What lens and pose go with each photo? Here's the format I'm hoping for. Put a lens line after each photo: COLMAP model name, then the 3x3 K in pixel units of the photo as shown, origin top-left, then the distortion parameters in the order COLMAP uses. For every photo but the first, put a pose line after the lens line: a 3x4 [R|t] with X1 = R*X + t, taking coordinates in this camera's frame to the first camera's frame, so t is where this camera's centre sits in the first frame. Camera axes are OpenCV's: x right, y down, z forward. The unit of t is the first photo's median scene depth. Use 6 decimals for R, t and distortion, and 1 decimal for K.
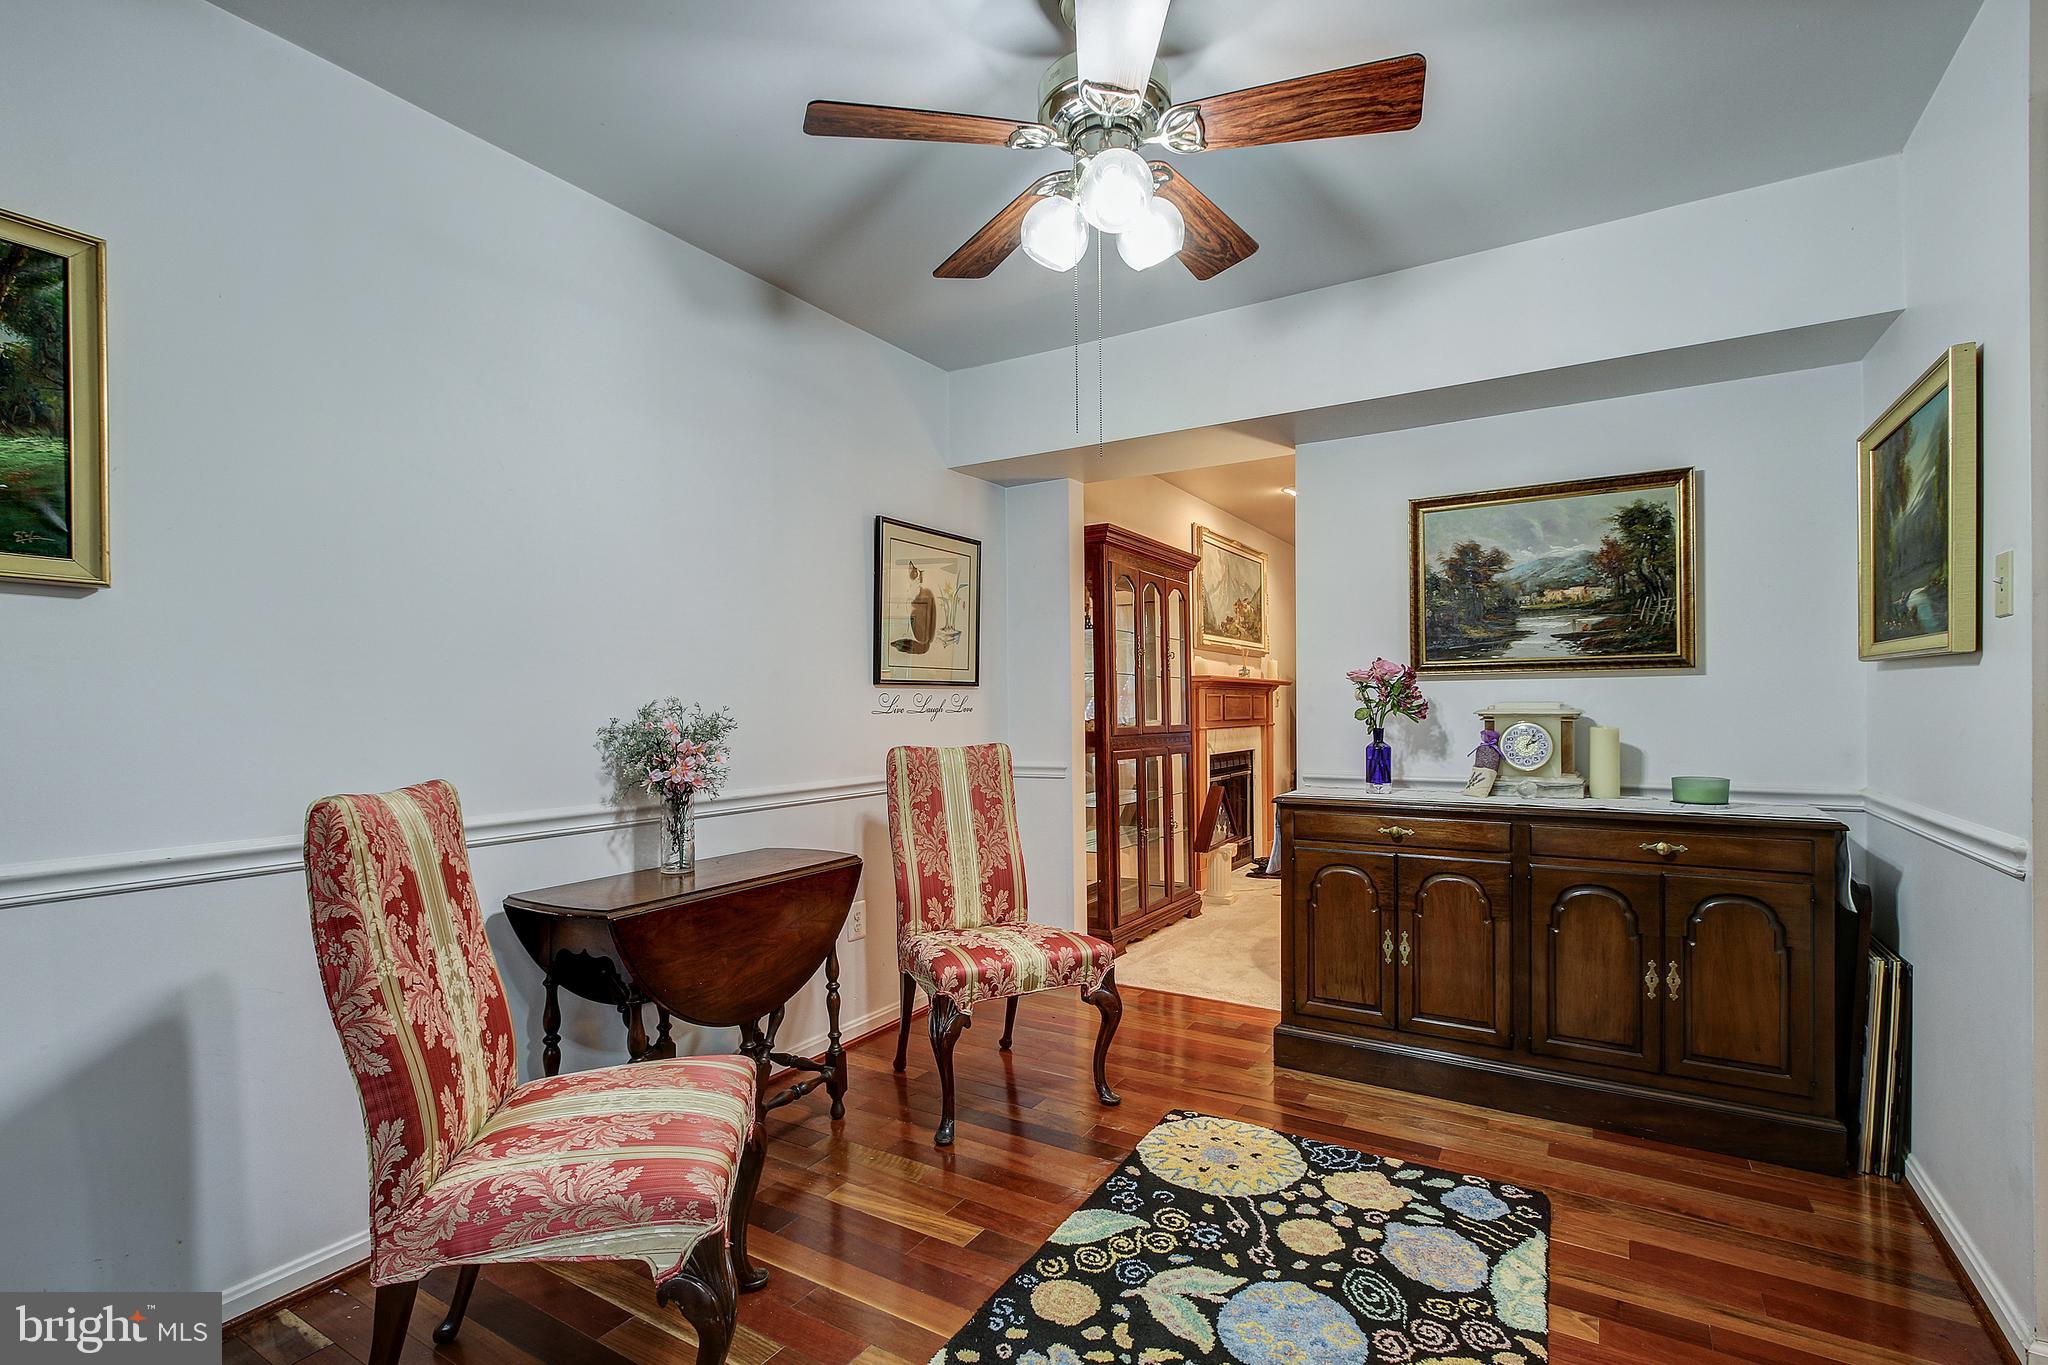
lens RADIAL K [[942.5, 0, 1015.9], [0, 942.5, 711.3], [0, 0, 1]] dist [-0.008894, 0.000377]
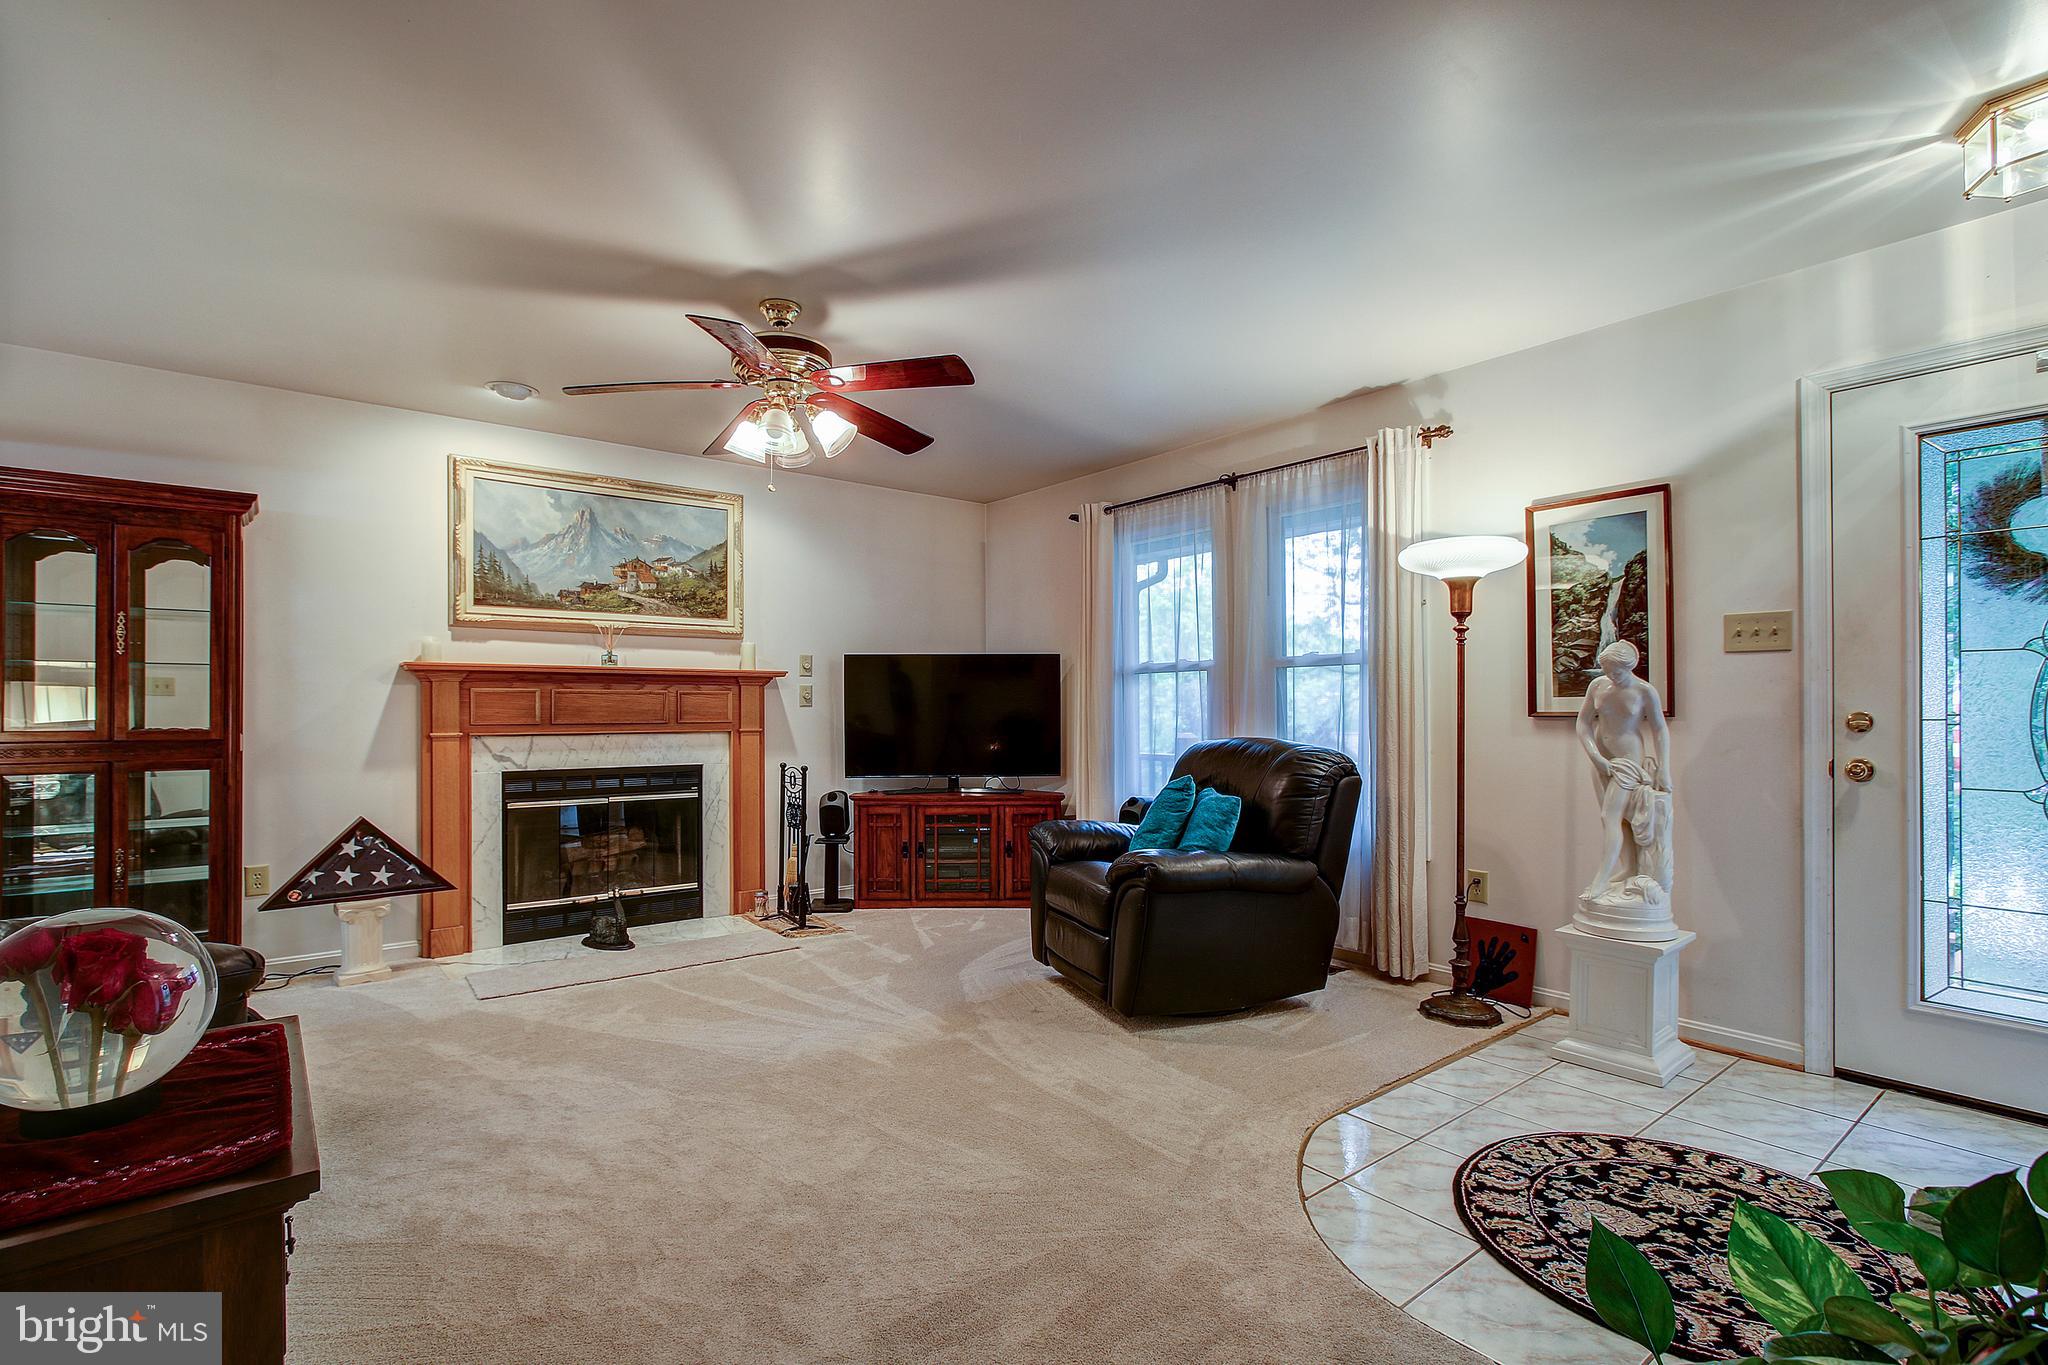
lens RADIAL K [[942.5, 0, 1015.9], [0, 942.5, 711.3], [0, 0, 1]] dist [-0.008894, 0.000377]
pose [[0.939834, 0.007713, -0.341545, 0.793271], [-0.007267, 0.999970, 0.002588, -0.005382], [0.341555, 0.000049, 0.939862, 0.435023]]
